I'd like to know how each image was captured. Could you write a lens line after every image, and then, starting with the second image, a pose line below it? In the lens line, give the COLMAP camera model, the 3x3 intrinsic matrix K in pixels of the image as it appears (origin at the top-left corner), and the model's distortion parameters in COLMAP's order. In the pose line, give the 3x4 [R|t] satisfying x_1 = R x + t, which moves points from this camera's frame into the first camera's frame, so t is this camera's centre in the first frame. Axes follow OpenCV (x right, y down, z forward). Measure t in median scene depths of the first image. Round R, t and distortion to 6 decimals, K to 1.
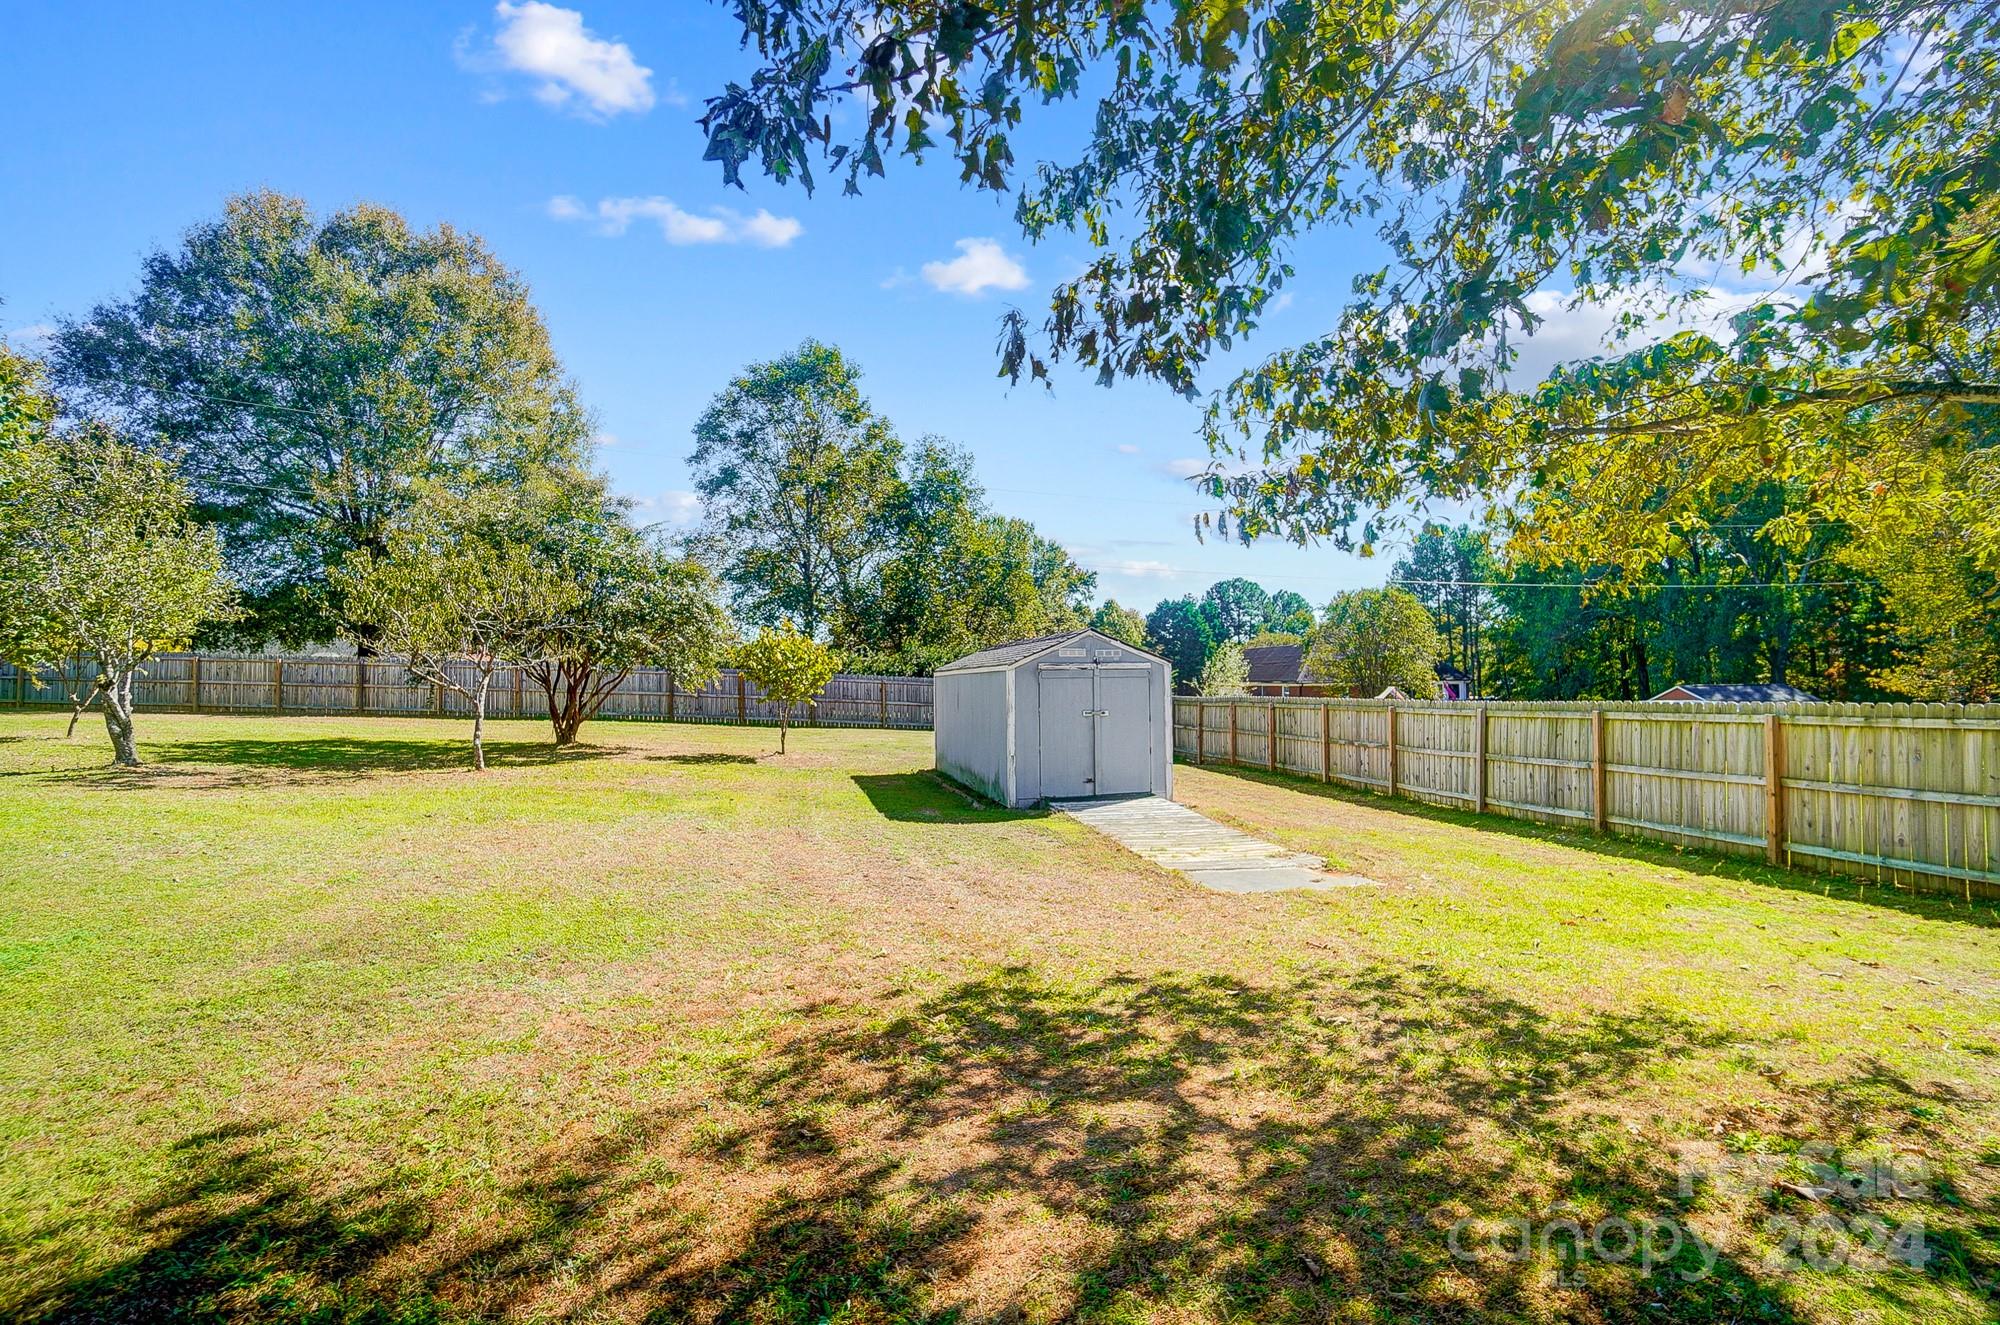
lens RADIAL K [[920.8, 0, 1000.0], [0, 920.8, 662.5], [0, 0, 1]] dist [-0.015770, -0.000124]
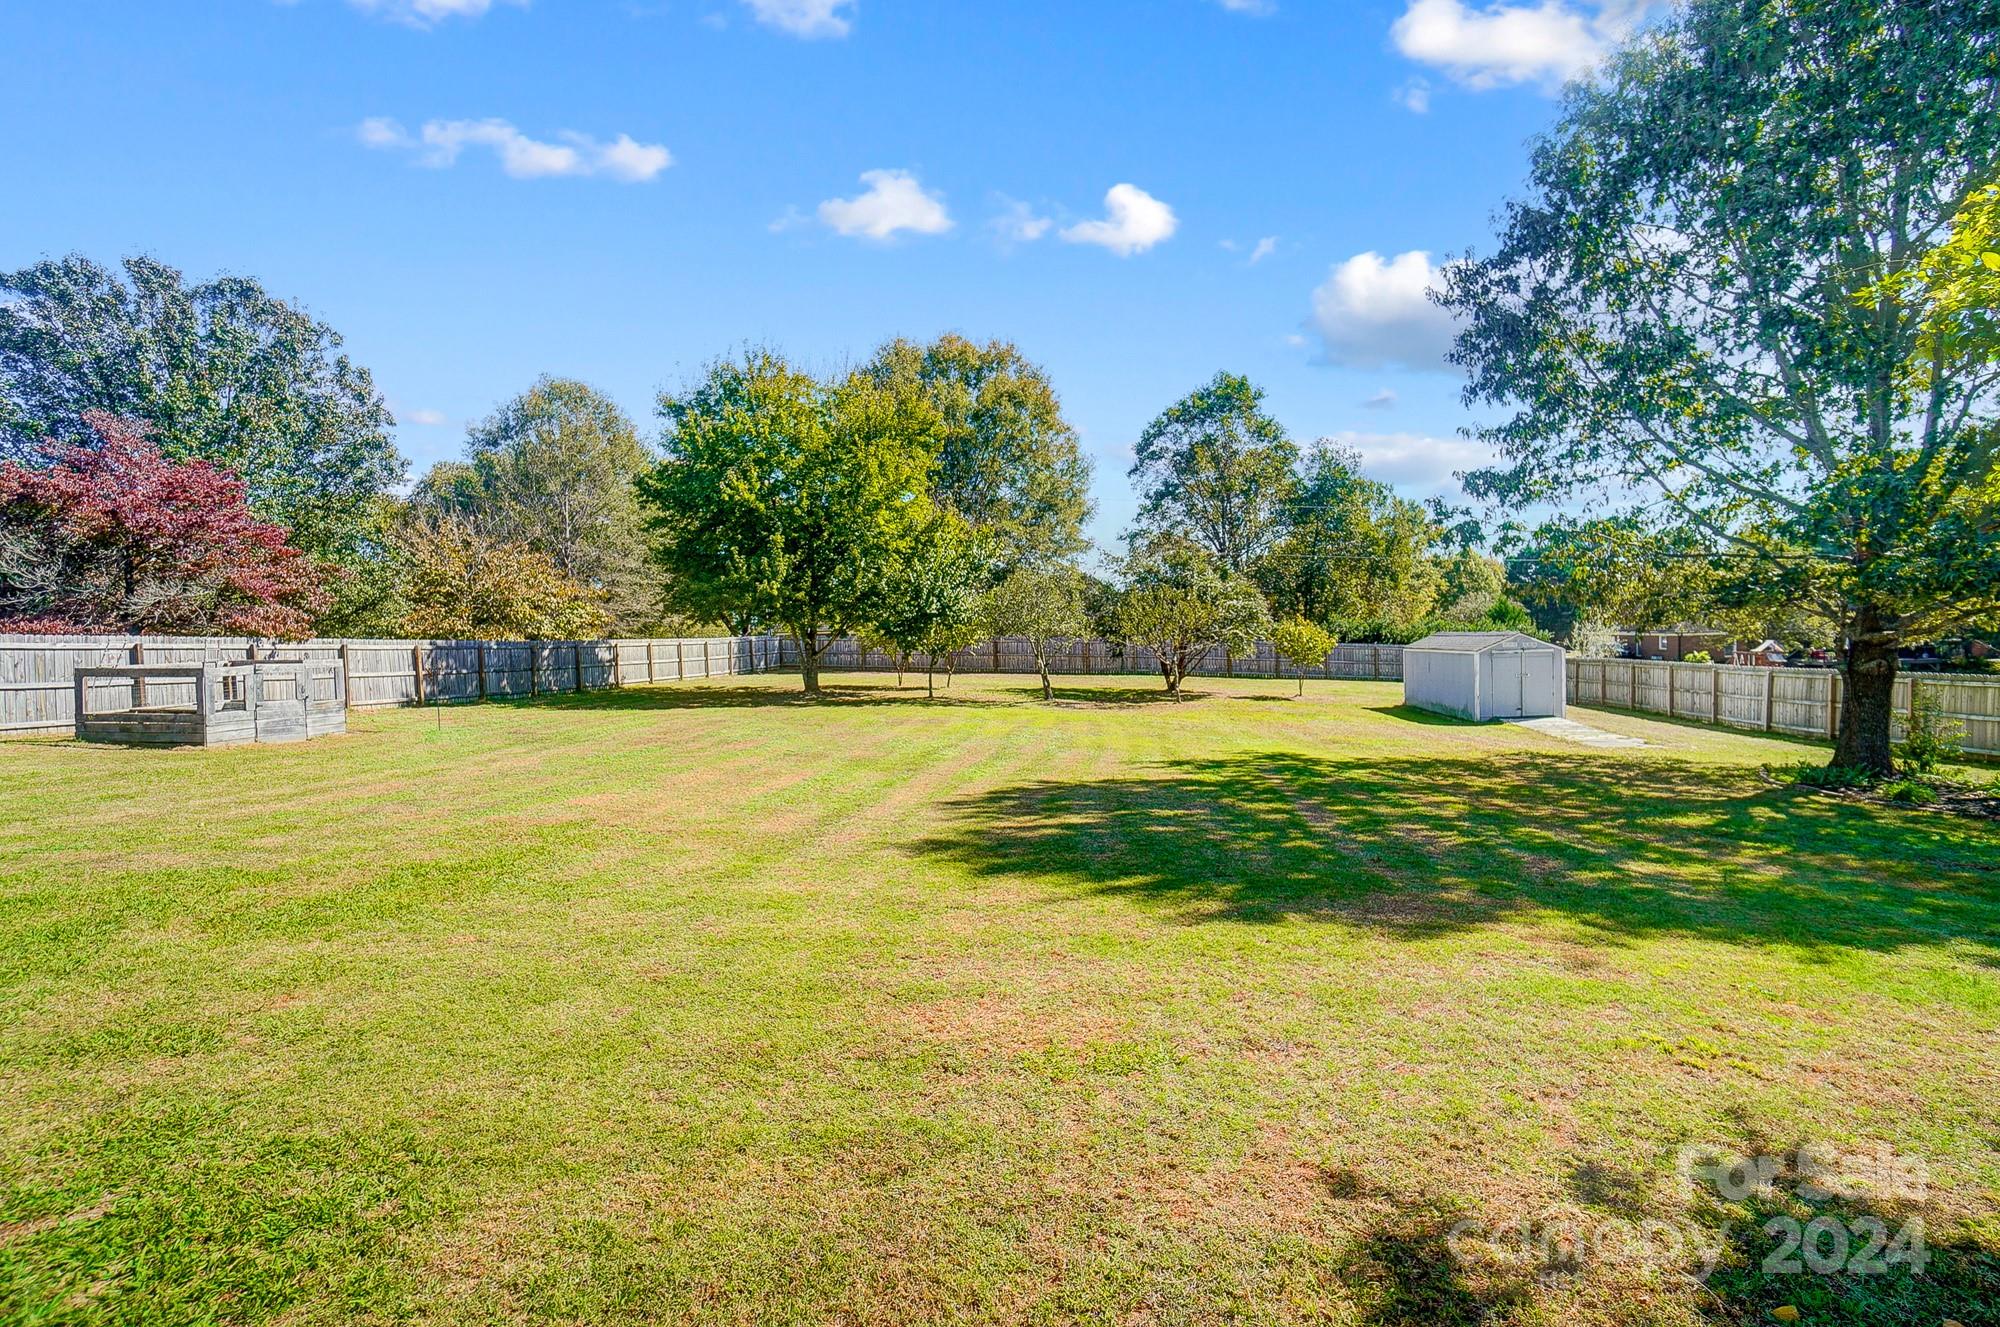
lens RADIAL K [[920.8, 0, 1000.0], [0, 920.8, 663.5], [0, 0, 1]] dist [-0.015770, -0.000124]
pose [[0.943747, -0.004703, -0.330636, -0.205734], [0.024764, 0.998096, 0.056488, -0.073429], [0.329740, -0.061498, 0.942066, -0.823862]]
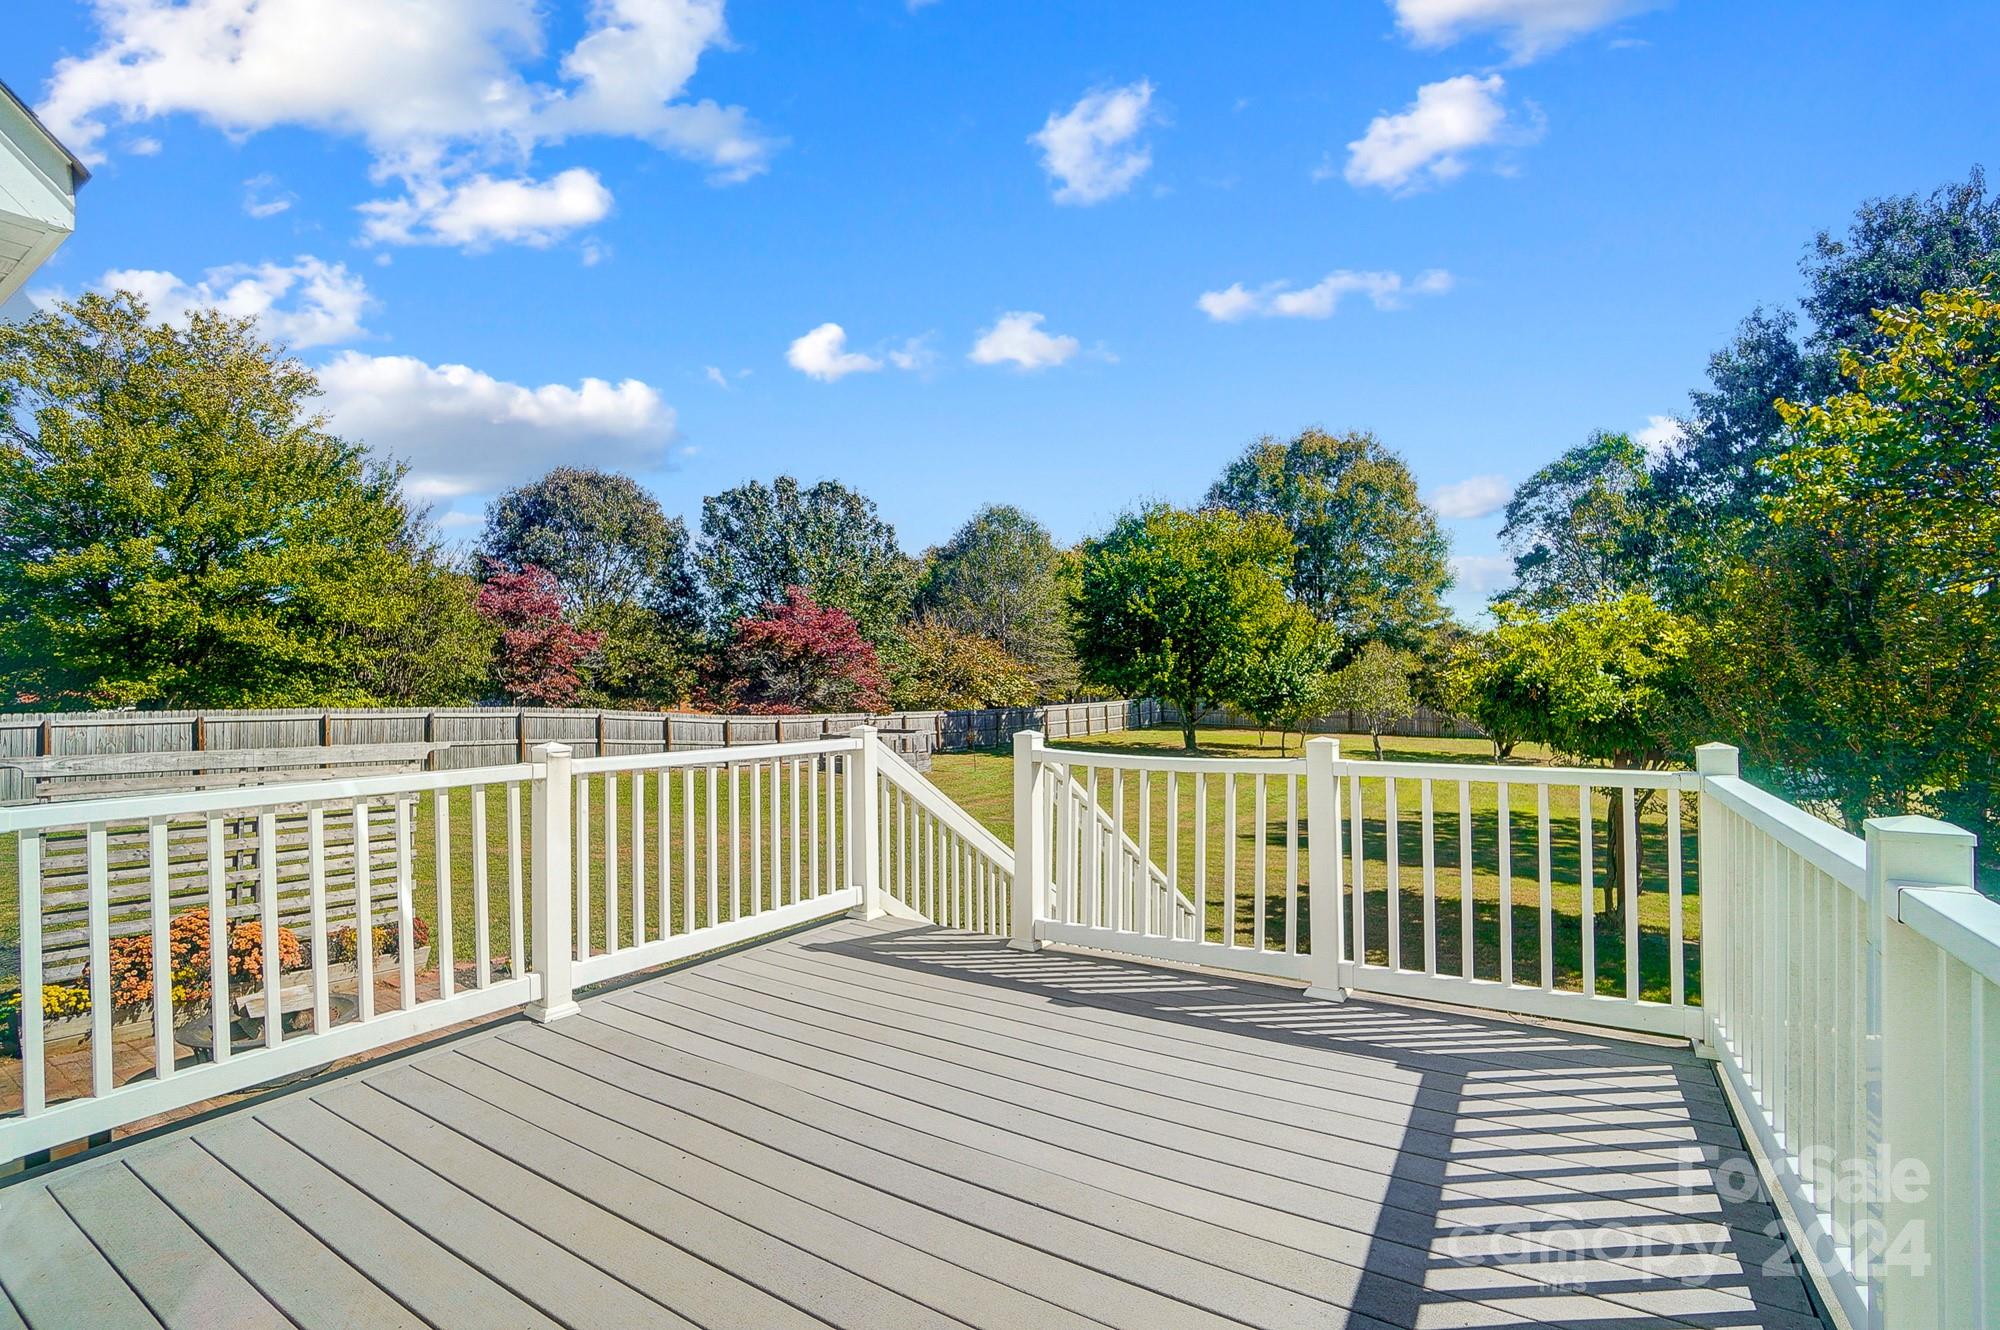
lens RADIAL K [[920.8, 0, 1000.0], [0, 920.8, 665.0], [0, 0, 1]] dist [-0.015770, -0.000124]
pose [[0.741490, -0.026618, -0.670436, 0.045375], [0.033780, 0.999427, -0.002320, -0.144556], [0.670113, -0.020927, 0.741964, -1.272822]]
